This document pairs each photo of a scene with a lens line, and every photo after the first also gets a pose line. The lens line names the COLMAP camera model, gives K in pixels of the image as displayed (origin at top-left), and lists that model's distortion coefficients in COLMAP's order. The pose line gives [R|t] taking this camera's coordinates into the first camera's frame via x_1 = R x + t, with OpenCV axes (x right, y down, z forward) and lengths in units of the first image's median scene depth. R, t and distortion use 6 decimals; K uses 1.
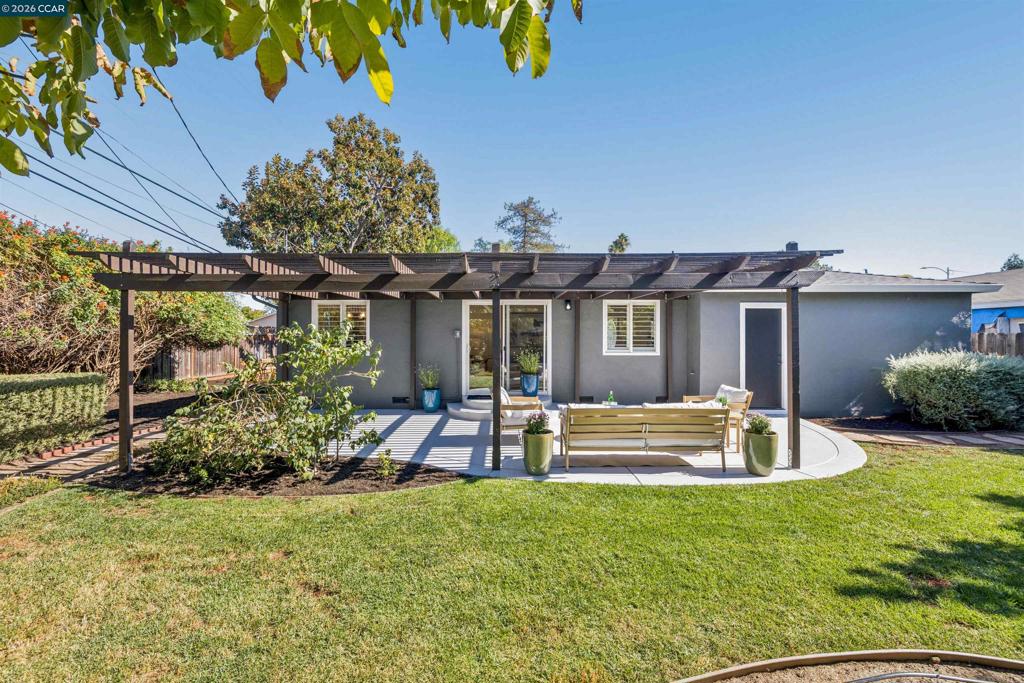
lens RADIAL K [[433.0, 0, 508.2], [0, 433.0, 344.4], [0, 0, 1]] dist [-0.000144, 0.000645]
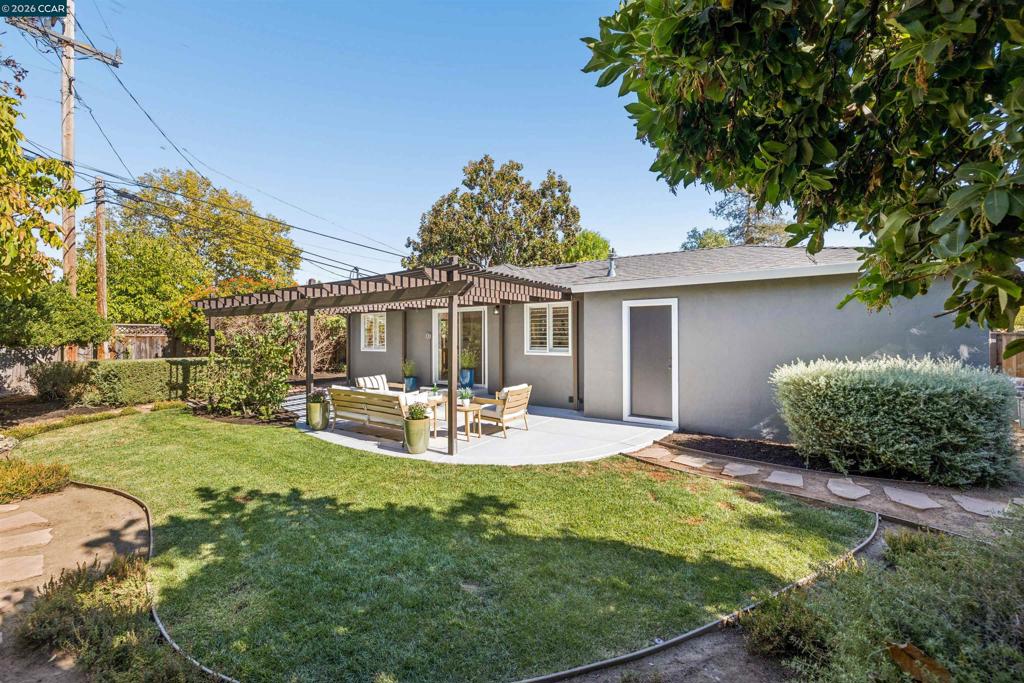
lens RADIAL K [[433.0, 0, 505.8], [0, 433.0, 337.1], [0, 0, 1]] dist [-0.000144, 0.000645]
pose [[0.806718, -0.003151, -0.590929, 0.824712], [-0.004420, 0.999926, -0.011367, -0.006550], [0.590920, 0.011782, 0.806644, 0.093165]]
